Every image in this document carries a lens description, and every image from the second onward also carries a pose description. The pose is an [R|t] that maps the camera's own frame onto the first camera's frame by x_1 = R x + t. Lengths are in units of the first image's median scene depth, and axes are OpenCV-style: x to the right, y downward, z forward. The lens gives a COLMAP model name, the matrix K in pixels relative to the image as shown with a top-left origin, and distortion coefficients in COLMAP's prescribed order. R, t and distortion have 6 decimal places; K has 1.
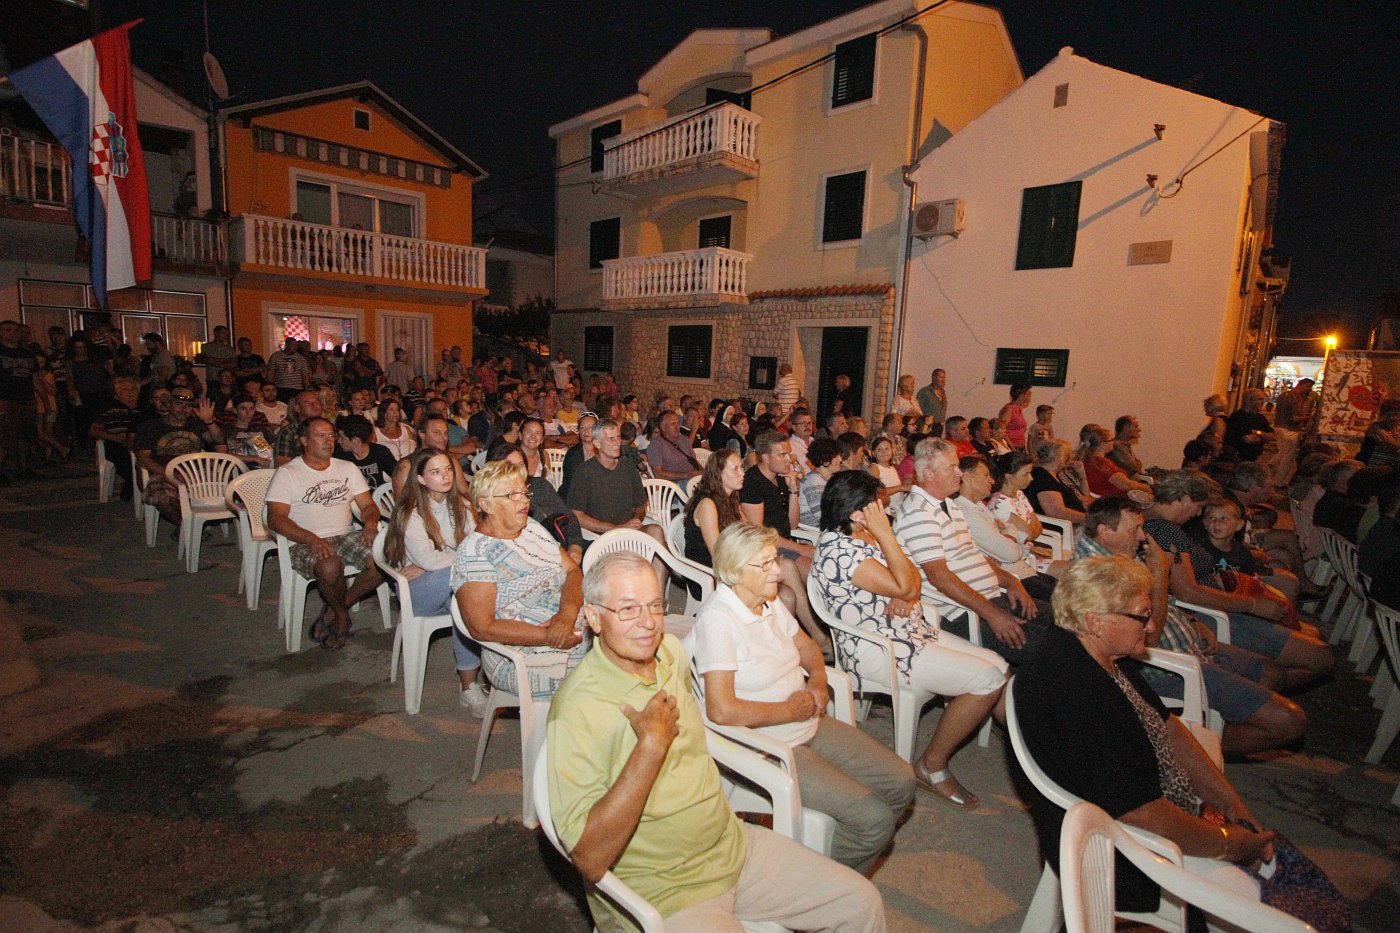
lens RADIAL K [[650.8, 0, 702.1], [0, 650.8, 455.6], [0, 0, 1]] dist [-0.005481, -0.004280]
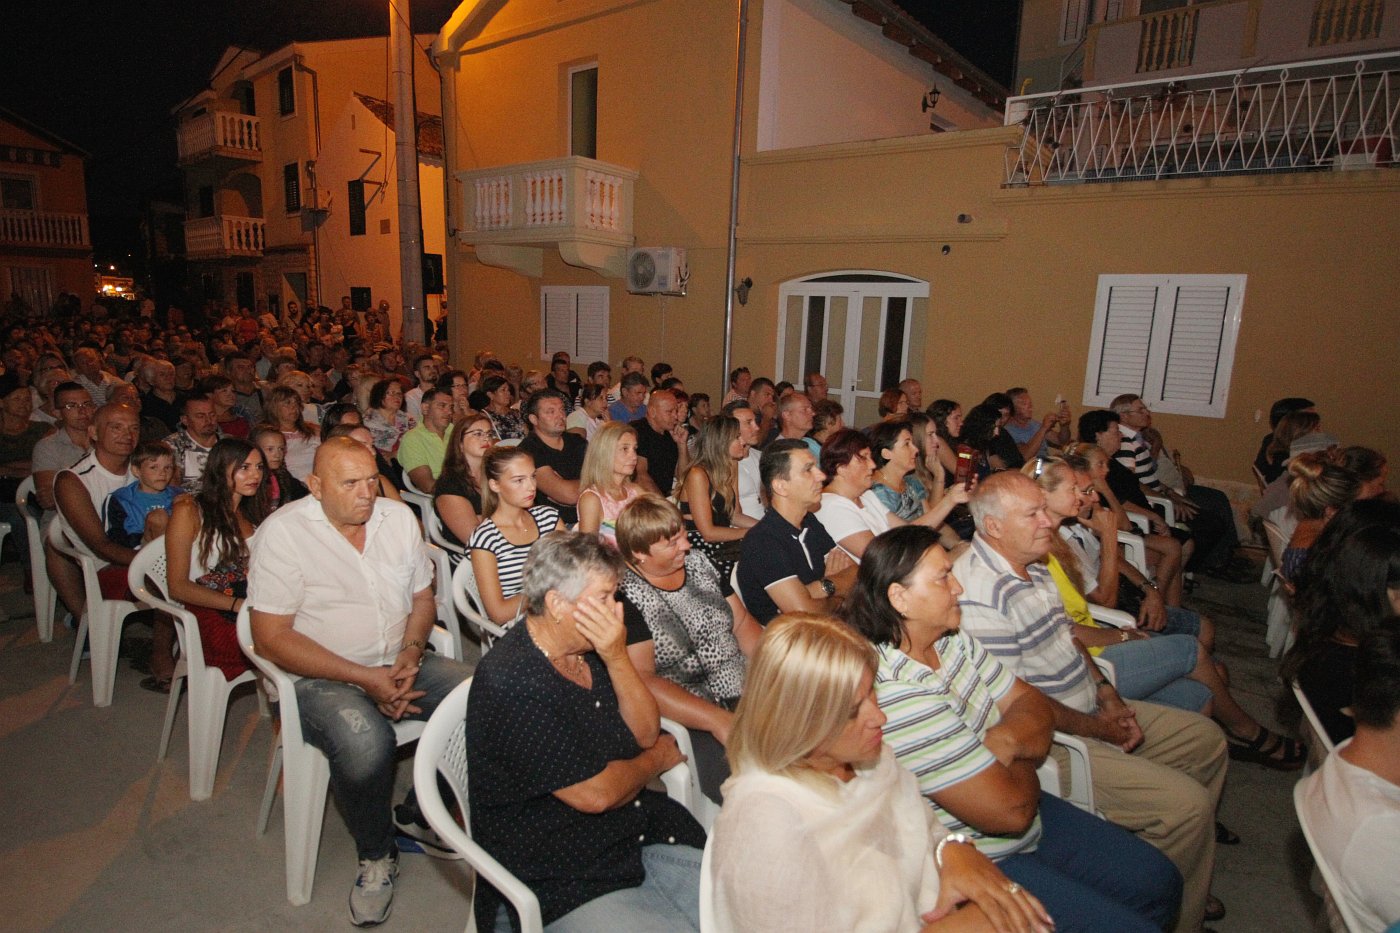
lens RADIAL K [[763.7, 0, 690.8], [0, 763.7, 468.0], [0, 0, 1]] dist [0.000346, -0.007689]
pose [[0.999906, -0.008088, 0.011045, 0.985225], [0.007424, 0.998239, 0.058848, 0.127684], [-0.011501, -0.058760, 0.998206, -0.656545]]
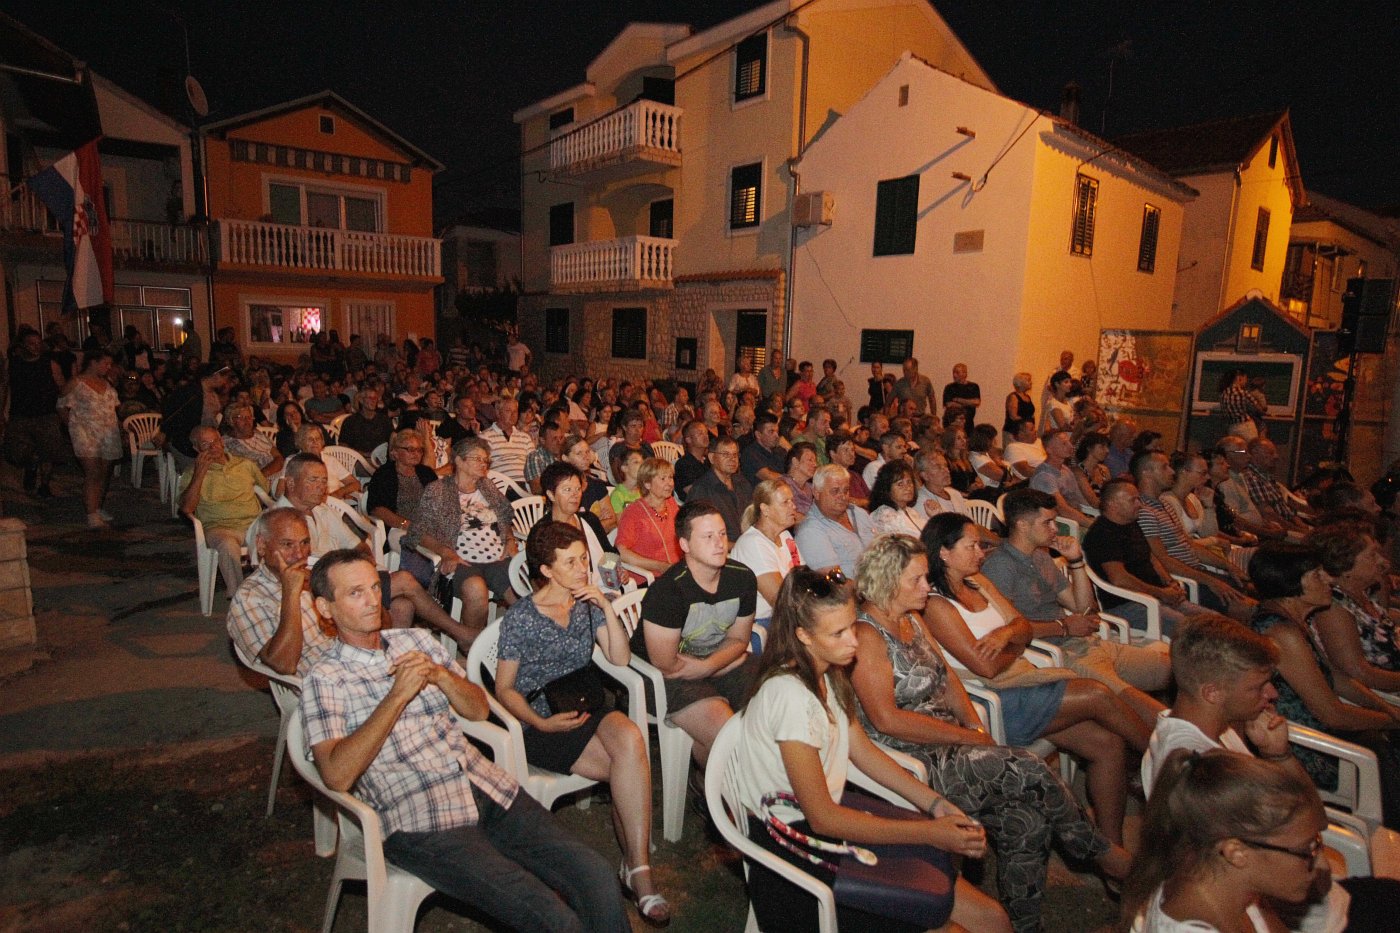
lens RADIAL K [[763.7, 0, 706.0], [0, 763.7, 462.3], [0, 0, 1]] dist [0.000346, -0.007689]
pose [[0.994507, 0.004875, -0.104557, 0.264101], [-0.002983, 0.999829, 0.018251, 0.027110], [0.104628, -0.017839, 0.994351, -0.234869]]
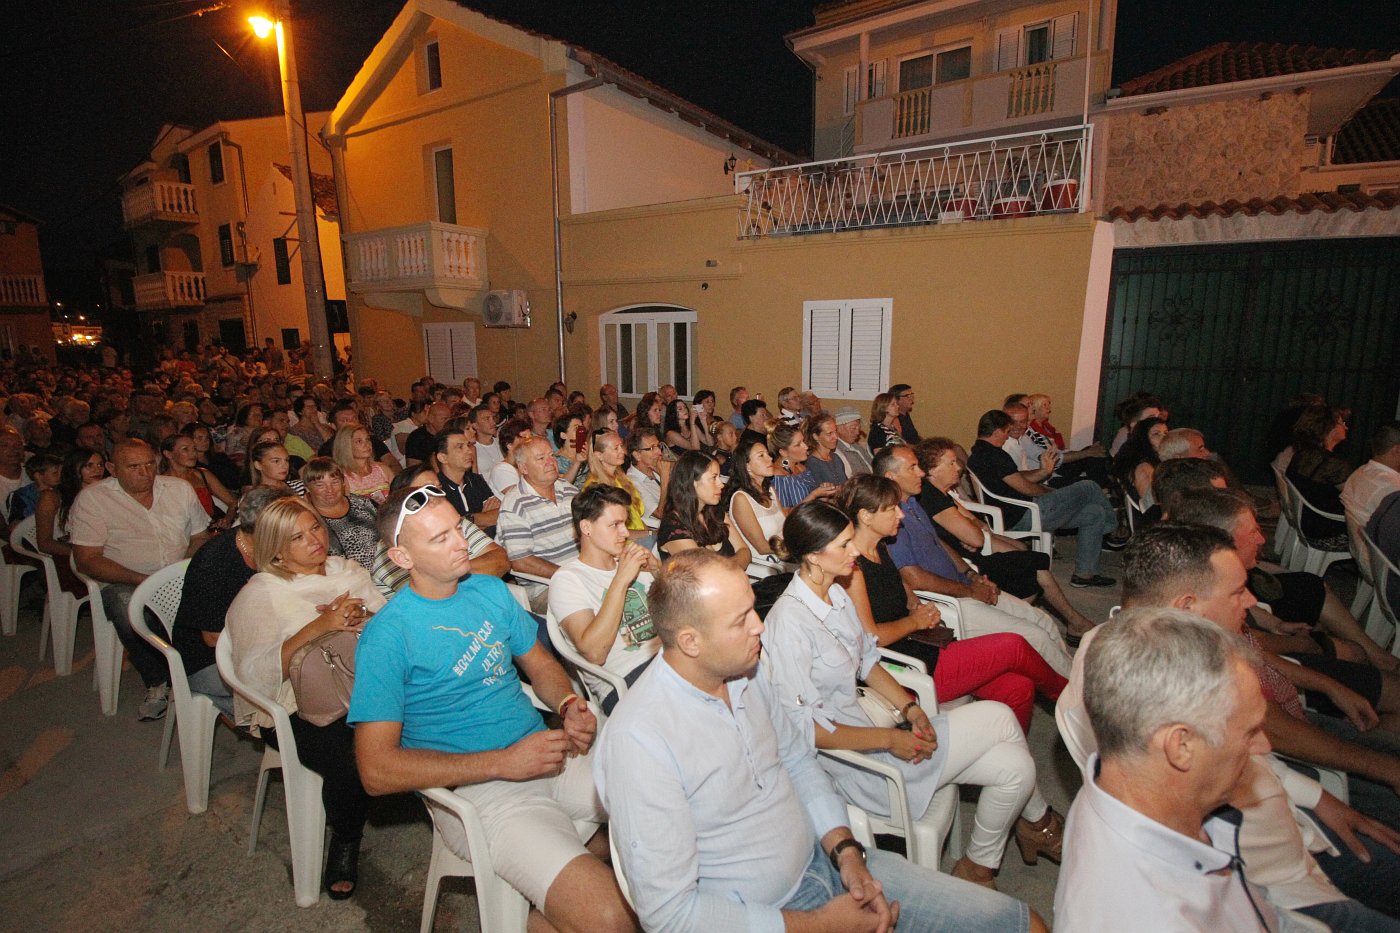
lens RADIAL K [[669.8, 0, 690.2], [0, 669.8, 465.9], [0, 0, 1]] dist [-0.003751, -0.009554]
pose [[0.993153, -0.068134, 0.094890, 1.093392], [0.062945, 0.996408, 0.056645, 0.139755], [-0.098409, -0.050284, 0.993875, -0.751146]]
